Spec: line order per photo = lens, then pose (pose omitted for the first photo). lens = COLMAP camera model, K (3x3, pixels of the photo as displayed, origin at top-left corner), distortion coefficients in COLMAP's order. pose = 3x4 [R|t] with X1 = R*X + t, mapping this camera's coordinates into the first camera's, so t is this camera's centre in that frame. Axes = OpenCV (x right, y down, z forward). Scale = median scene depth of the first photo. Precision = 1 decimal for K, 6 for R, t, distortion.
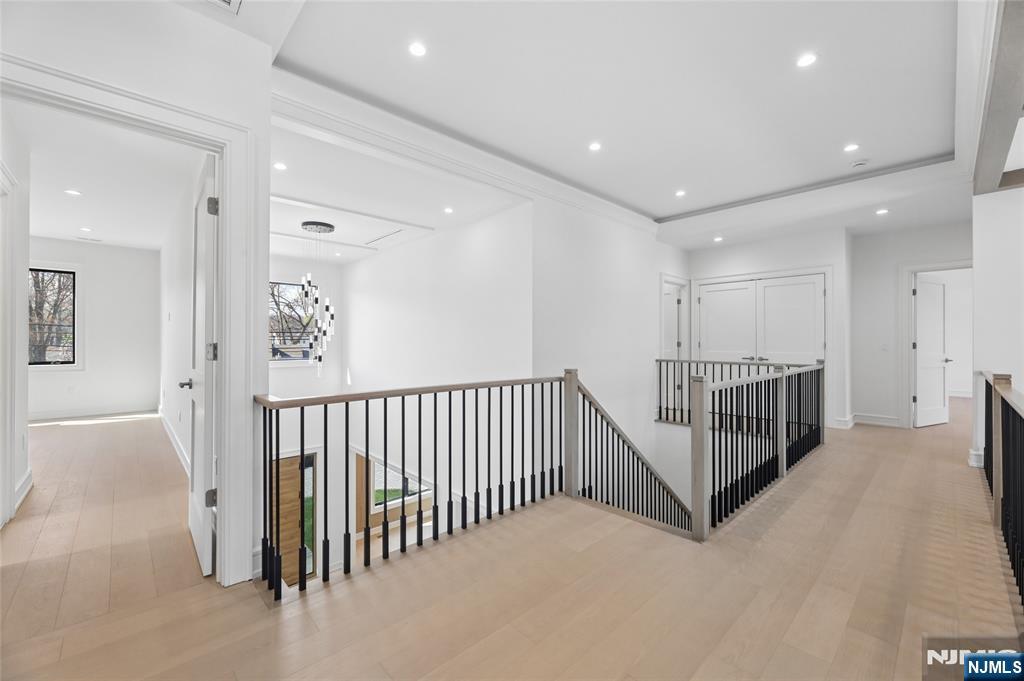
lens RADIAL K [[419.6, 0, 517.0], [0, 419.6, 342.4], [0, 0, 1]] dist [-0.001661, -0.000113]
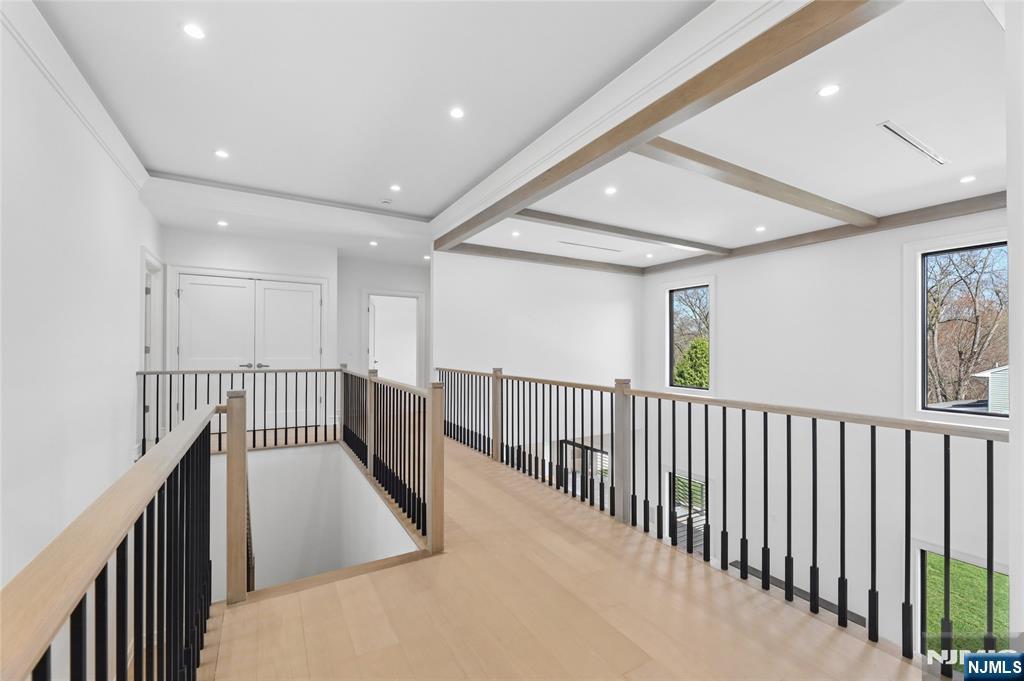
lens RADIAL K [[419.6, 0, 514.0], [0, 419.6, 345.5], [0, 0, 1]] dist [-0.001661, -0.000113]
pose [[0.227715, 0.010954, 0.973666, -0.200610], [-0.005841, 0.999934, -0.009883, 0.000987], [-0.973710, -0.003437, 0.227764, 0.255688]]
